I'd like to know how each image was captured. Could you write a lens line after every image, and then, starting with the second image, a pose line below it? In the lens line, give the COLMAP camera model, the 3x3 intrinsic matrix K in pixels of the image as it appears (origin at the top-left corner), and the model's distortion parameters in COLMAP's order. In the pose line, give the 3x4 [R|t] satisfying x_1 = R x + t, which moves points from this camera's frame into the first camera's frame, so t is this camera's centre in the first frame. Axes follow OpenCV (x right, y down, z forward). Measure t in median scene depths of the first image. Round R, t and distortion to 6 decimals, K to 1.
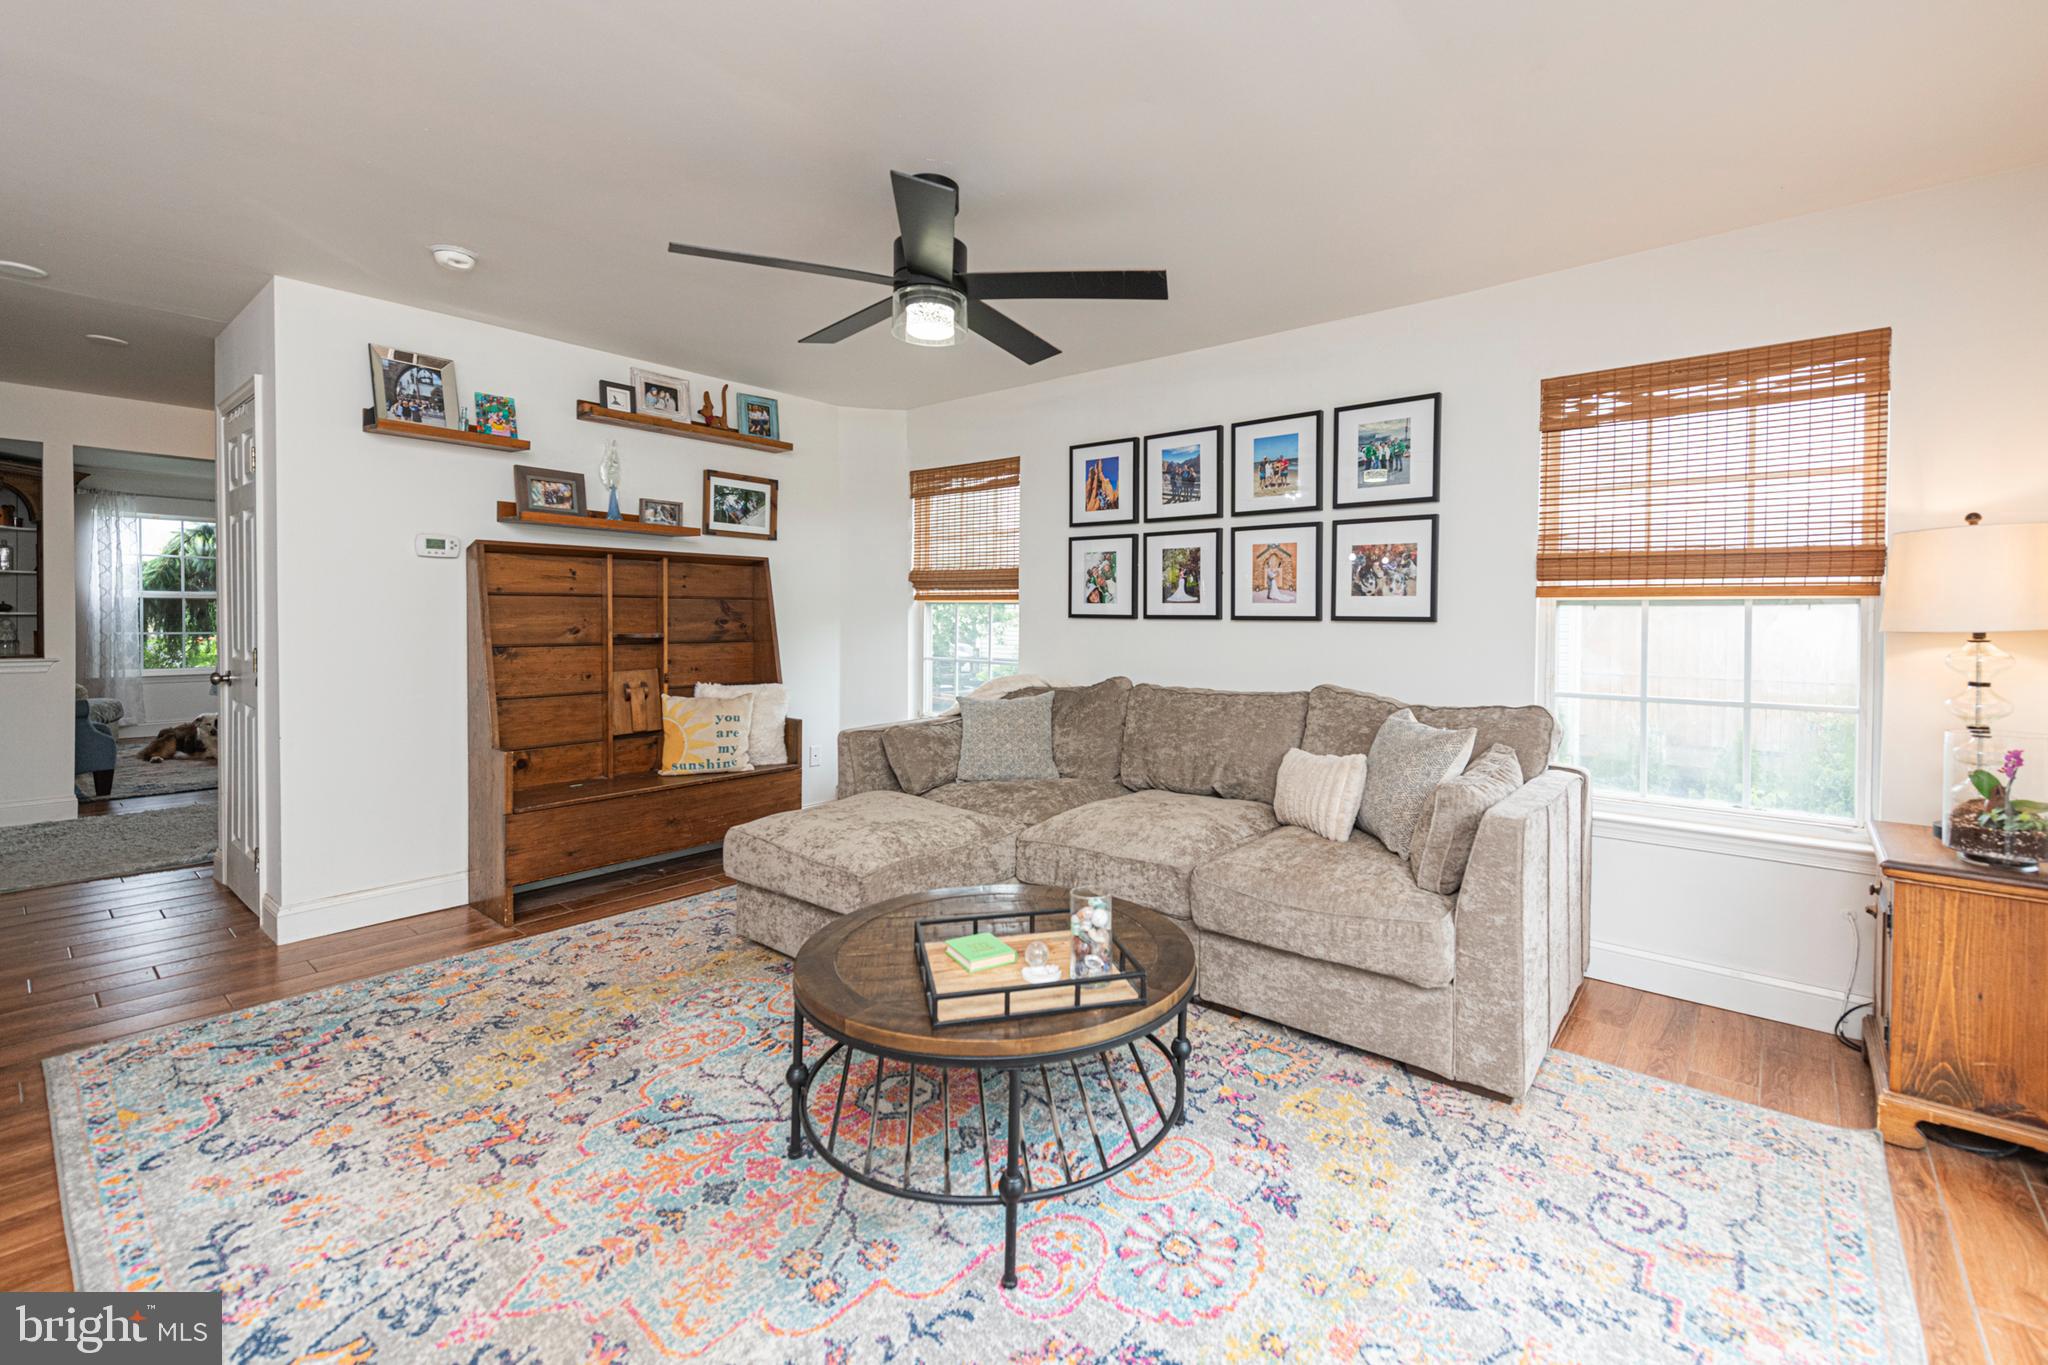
lens RADIAL K [[864.5, 0, 1068.0], [0, 864.5, 625.9], [0, 0, 1]] dist [0.012982, -0.005349]
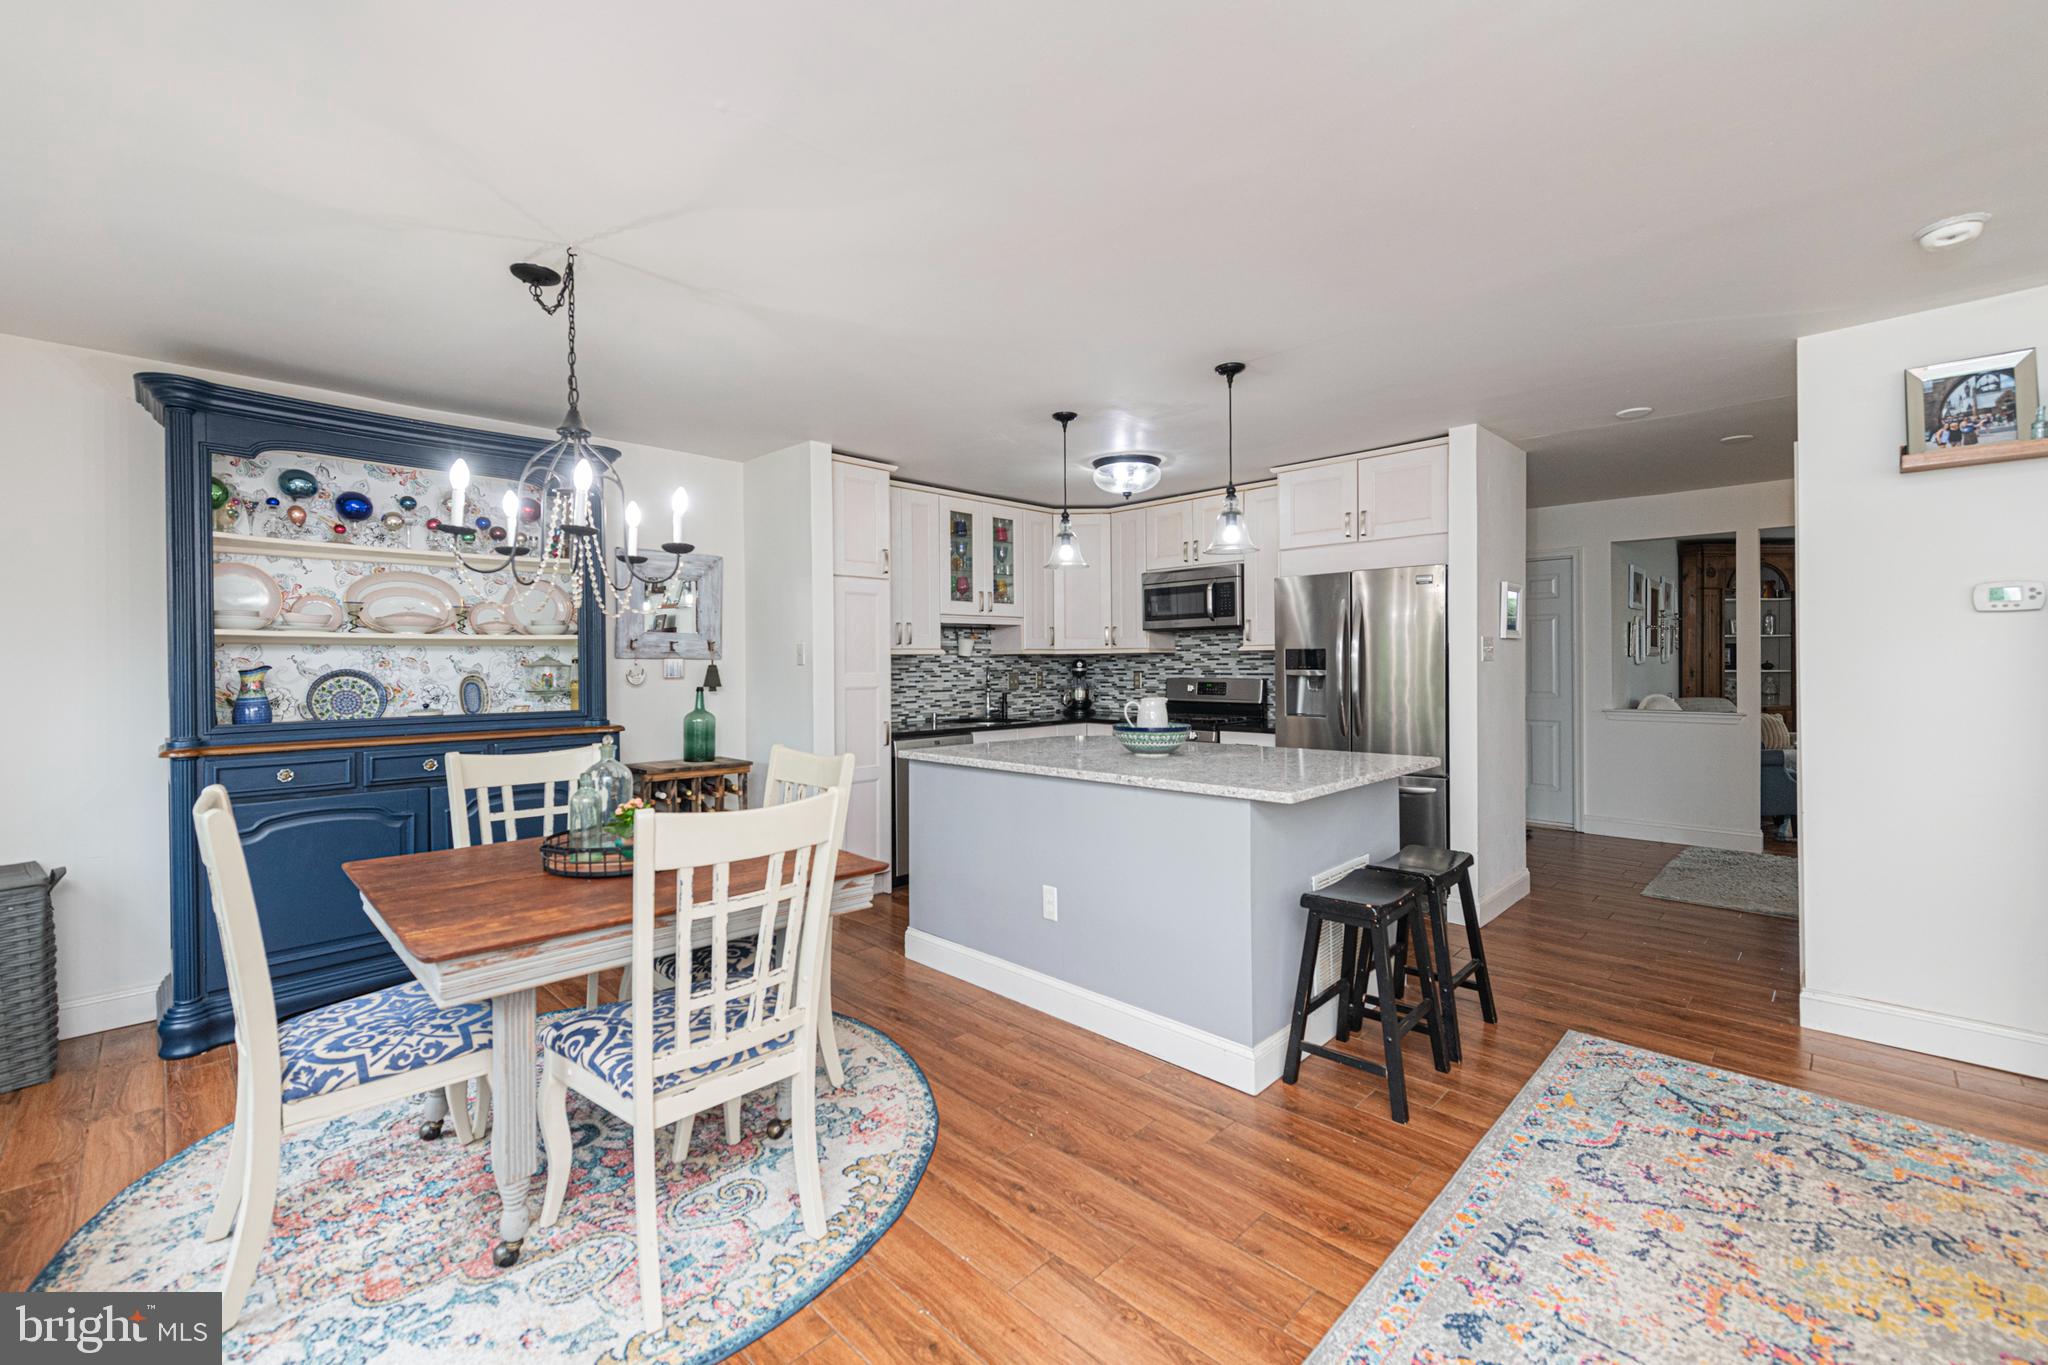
lens RADIAL K [[844.9, 0, 1022.2], [0, 844.9, 667.2], [0, 0, 1]] dist [0.012662, -0.004706]
pose [[-0.106121, -0.002857, -0.994349, 0.111997], [-0.003984, 0.999989, -0.002448, -0.023644], [0.994345, 0.003701, -0.106132, 0.206470]]
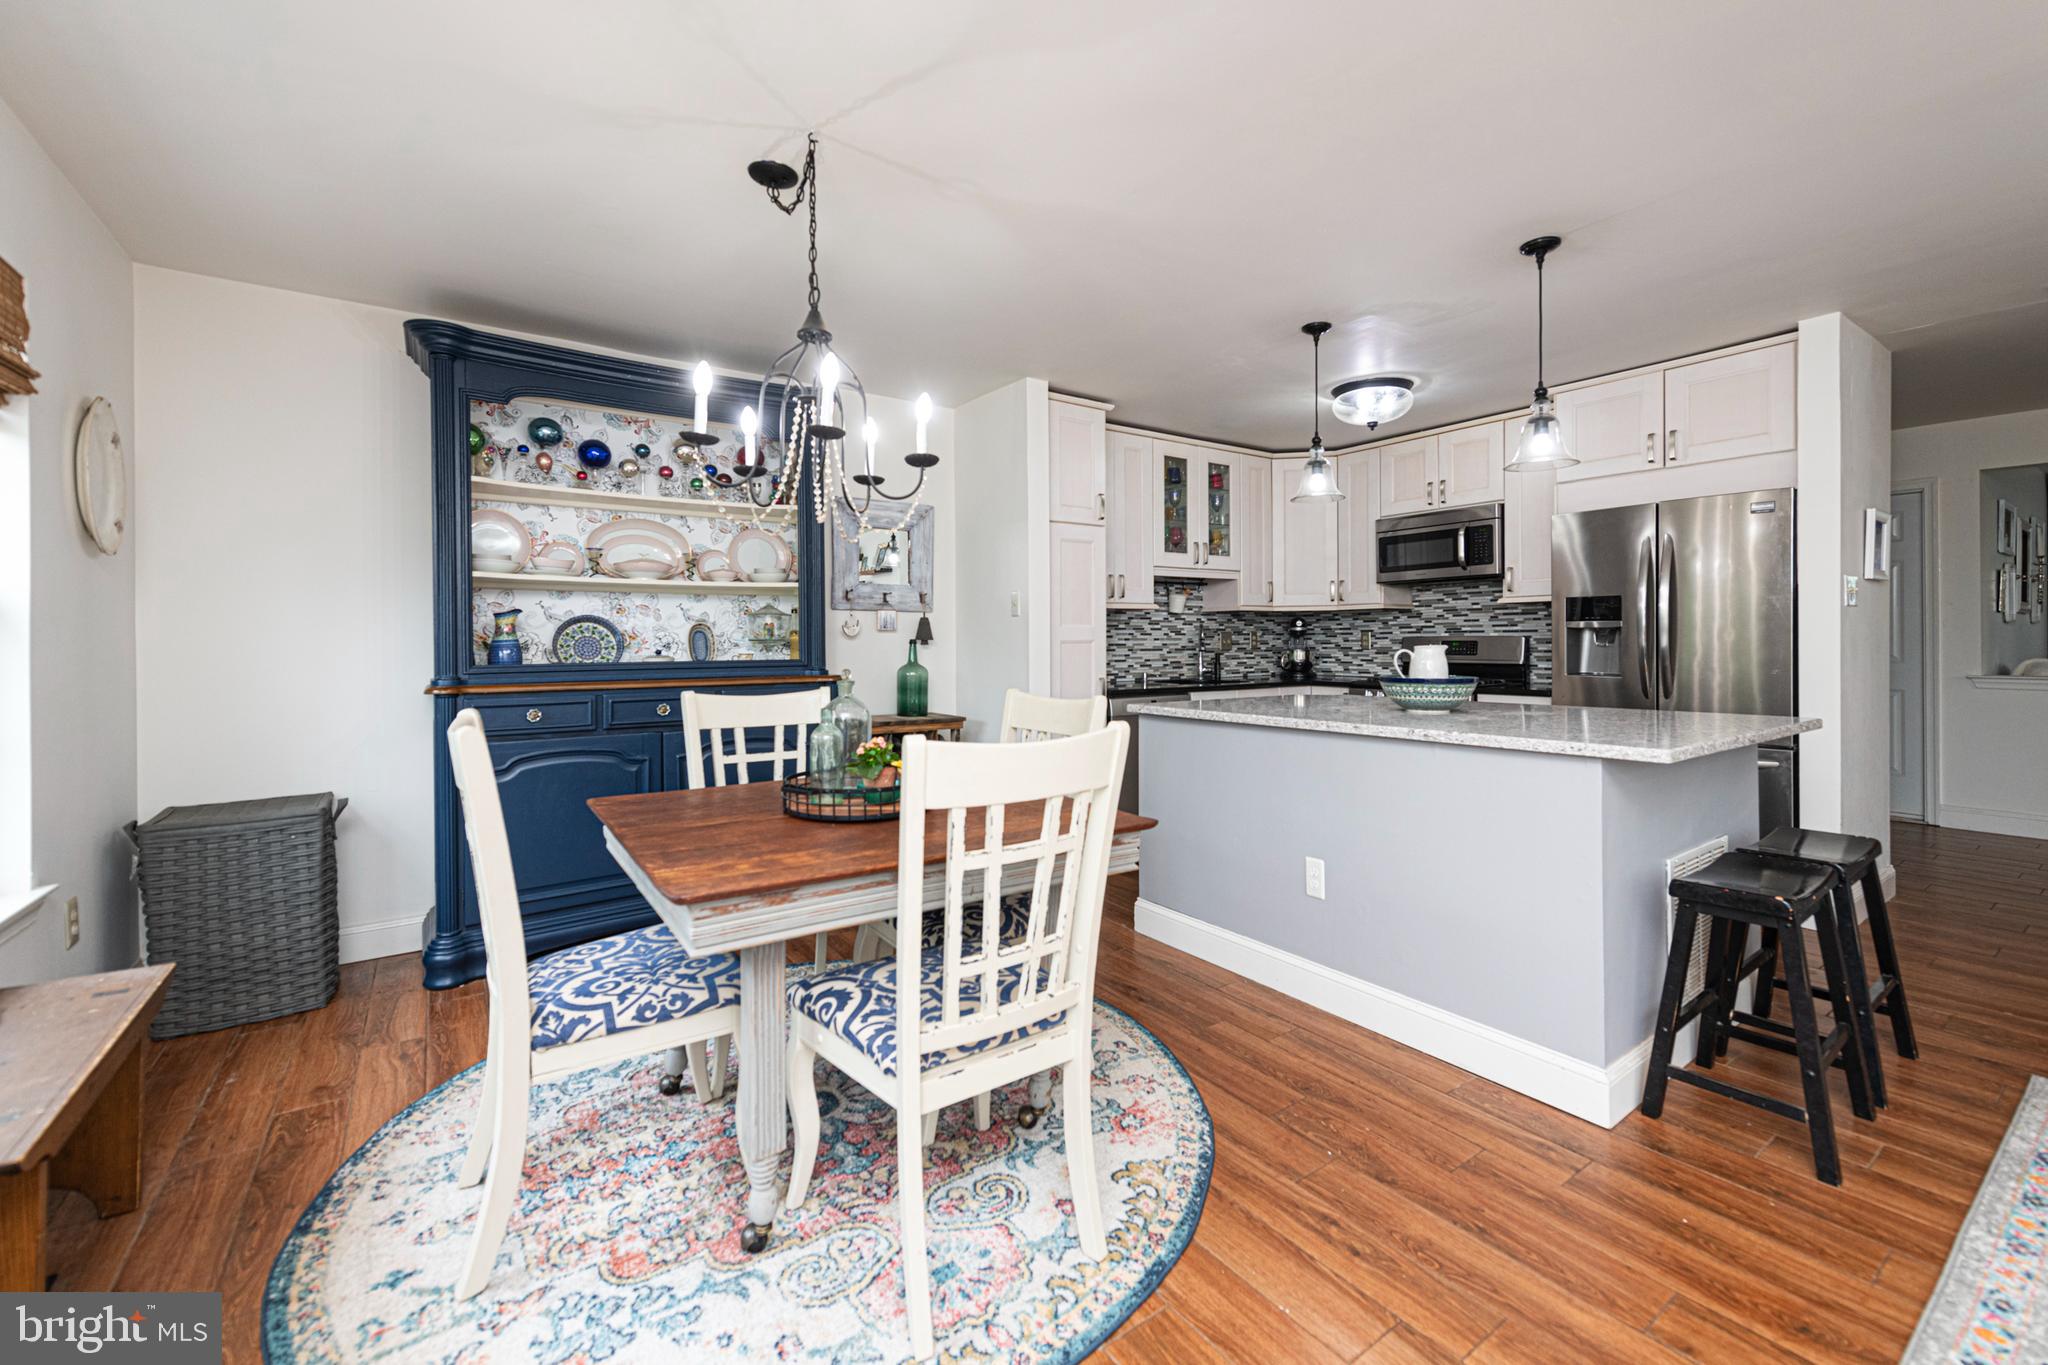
lens RADIAL K [[846.6, 0, 1057.9], [0, 846.6, 643.7], [0, 0, 1]] dist [0.014157, -0.005861]
pose [[-0.263773, -0.003465, -0.964579, 0.034046], [-0.005982, 0.999980, -0.001956, 0.010833], [0.964566, 0.005254, -0.263788, 0.121469]]
